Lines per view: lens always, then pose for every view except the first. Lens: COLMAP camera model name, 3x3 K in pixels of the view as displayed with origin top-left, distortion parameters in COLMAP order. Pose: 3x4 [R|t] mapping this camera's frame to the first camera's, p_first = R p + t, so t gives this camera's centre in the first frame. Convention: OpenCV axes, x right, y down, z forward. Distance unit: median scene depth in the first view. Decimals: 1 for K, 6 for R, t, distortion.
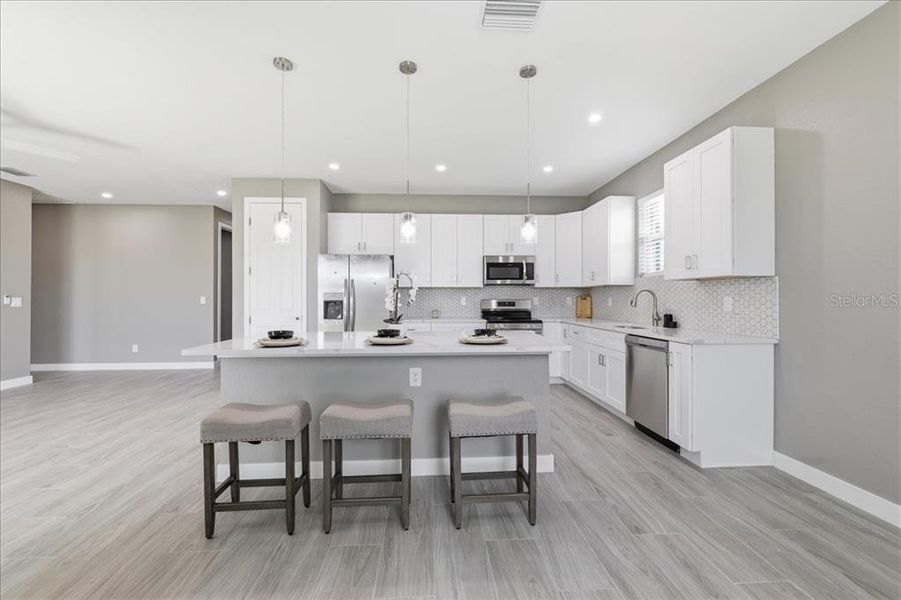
lens RADIAL K [[376.1, 0, 448.9], [0, 376.1, 296.0], [0, 0, 1]] dist [-0.000270, -0.000578]
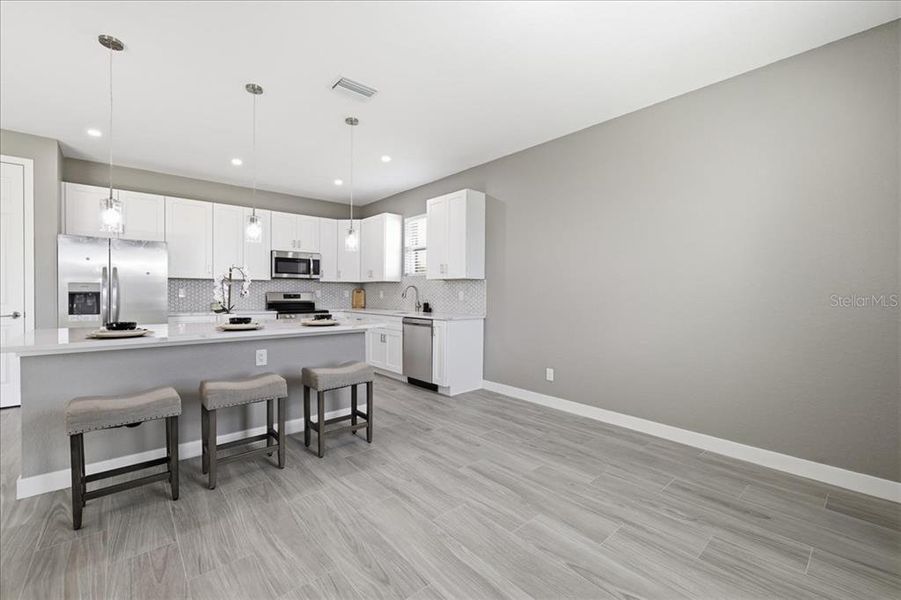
lens RADIAL K [[376.1, 0, 448.0], [0, 376.1, 295.7], [0, 0, 1]] dist [-0.000270, -0.000578]
pose [[0.788737, -0.000209, 0.614730, -0.236857], [-0.010228, 0.999857, 0.013464, 0.000653], [-0.614645, -0.016907, 0.788622, -0.189249]]
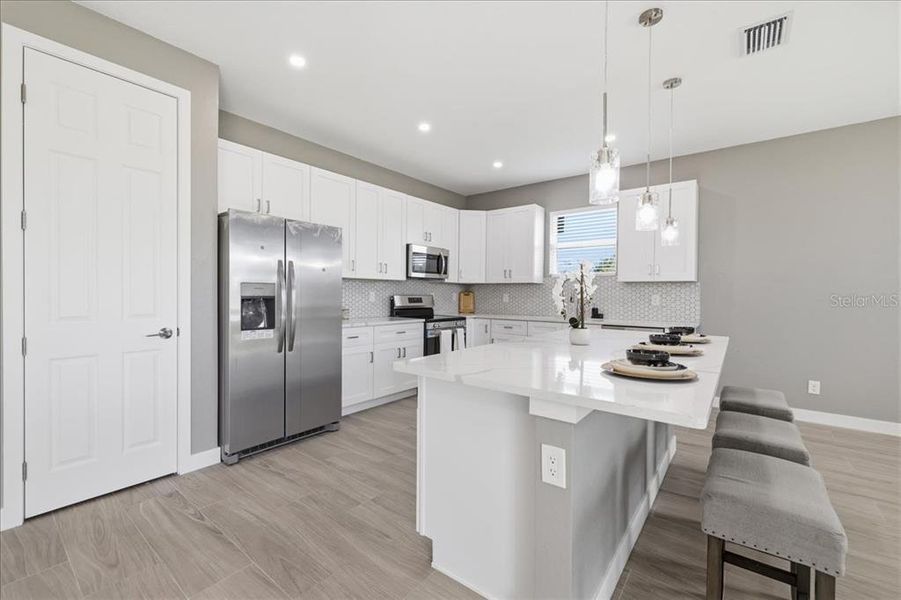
lens RADIAL K [[376.1, 0, 452.1], [0, 376.1, 296.5], [0, 0, 1]] dist [-0.000270, -0.000578]
pose [[0.655257, 0.000513, 0.755405, -0.694644], [-0.014079, 0.999834, 0.011534, 0.001896], [-0.755274, -0.018193, 0.655156, 0.530530]]
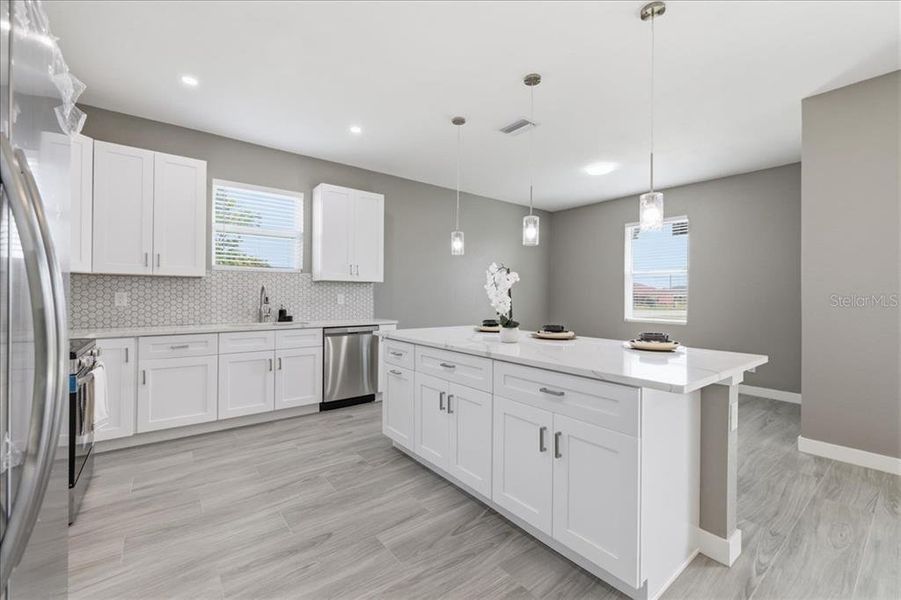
lens RADIAL K [[376.1, 0, 447.6], [0, 376.1, 294.5], [0, 0, 1]] dist [-0.000270, -0.000578]
pose [[-0.568568, -0.002286, 0.822633, -0.578644], [-0.012625, 0.999903, -0.005947, 0.005823], [-0.822540, -0.013767, -0.568541, 1.223324]]
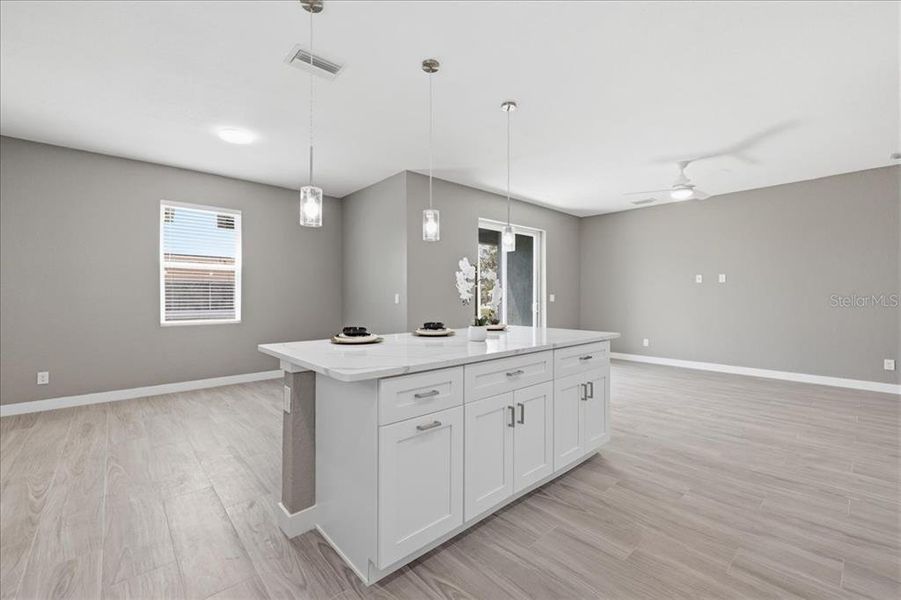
lens RADIAL K [[376.1, 0, 448.4], [0, 376.1, 295.4], [0, 0, 1]] dist [-0.000270, -0.000578]
pose [[-0.780185, 0.001353, -0.625547, 0.330596], [0.005048, 0.999979, -0.004134, 0.007381], [0.625528, -0.006383, -0.780175, 1.236280]]
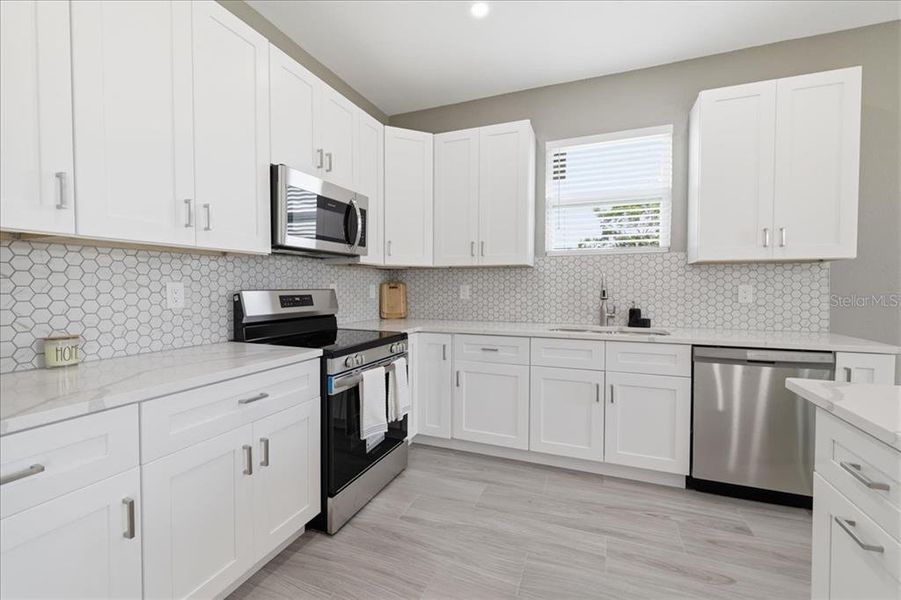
lens RADIAL K [[376.1, 0, 449.0], [0, 376.1, 295.8], [0, 0, 1]] dist [-0.000270, -0.000578]
pose [[0.418825, -0.023235, 0.907770, -0.225559], [-0.006334, 0.999574, 0.028507, 0.005072], [-0.908045, -0.017689, 0.418499, 1.020506]]
